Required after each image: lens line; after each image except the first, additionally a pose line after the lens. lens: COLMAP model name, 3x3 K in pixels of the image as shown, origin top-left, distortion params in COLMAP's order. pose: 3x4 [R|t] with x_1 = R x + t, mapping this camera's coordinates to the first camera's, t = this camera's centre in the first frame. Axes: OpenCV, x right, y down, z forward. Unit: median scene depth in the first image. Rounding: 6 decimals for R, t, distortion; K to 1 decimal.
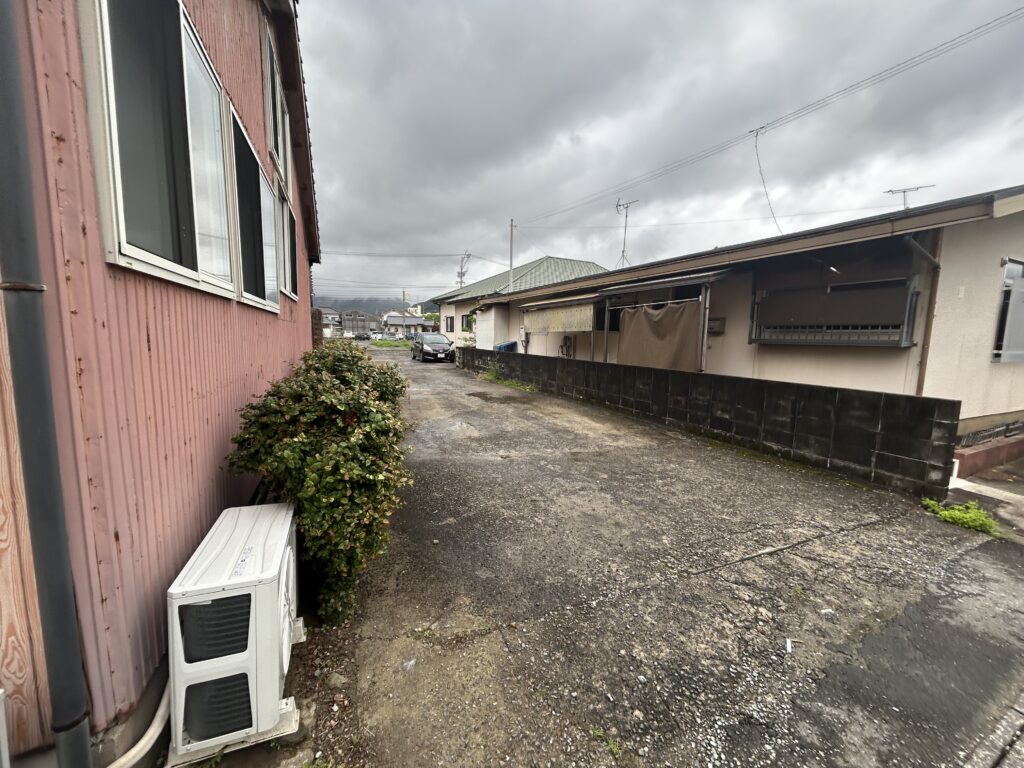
lens RADIAL K [[412.3, 0, 510.4], [0, 412.3, 384.6], [0, 0, 1]] dist [-0.000470, 0.000180]
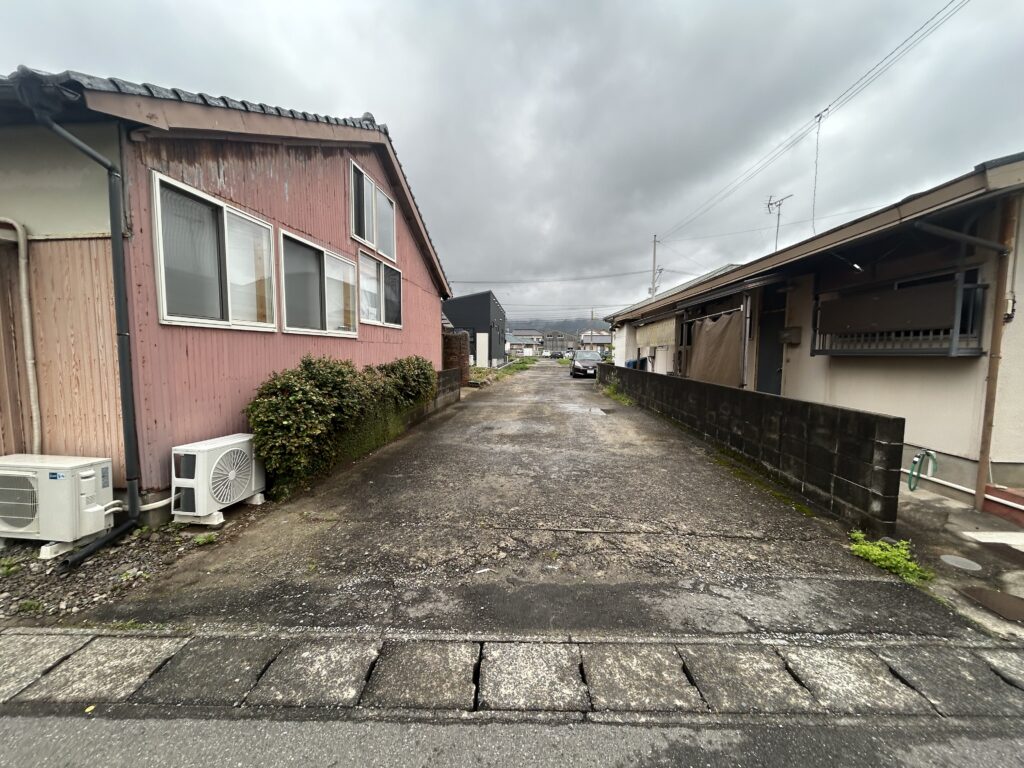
lens RADIAL K [[412.3, 0, 510.0], [0, 412.3, 384.5], [0, 0, 1]] dist [-0.000470, 0.000180]
pose [[0.883163, 0.023784, -0.468462, 0.755958], [-0.044613, 0.998445, -0.033415, 0.033282], [0.466939, 0.050410, 0.882852, -0.105140]]
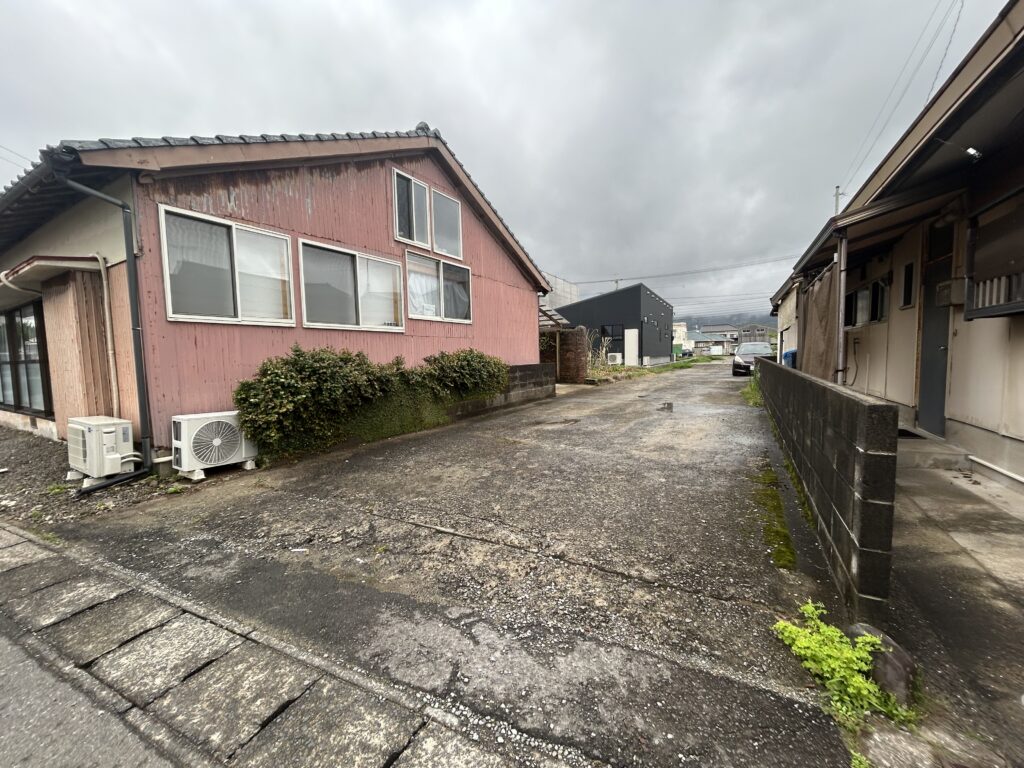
lens RADIAL K [[412.3, 0, 509.4], [0, 412.3, 384.5], [0, 0, 1]] dist [-0.000470, 0.000180]
pose [[0.595725, 0.022519, -0.802873, 1.164320], [-0.059768, 0.998078, -0.016354, 0.047080], [0.800962, 0.057728, 0.595926, 0.395833]]
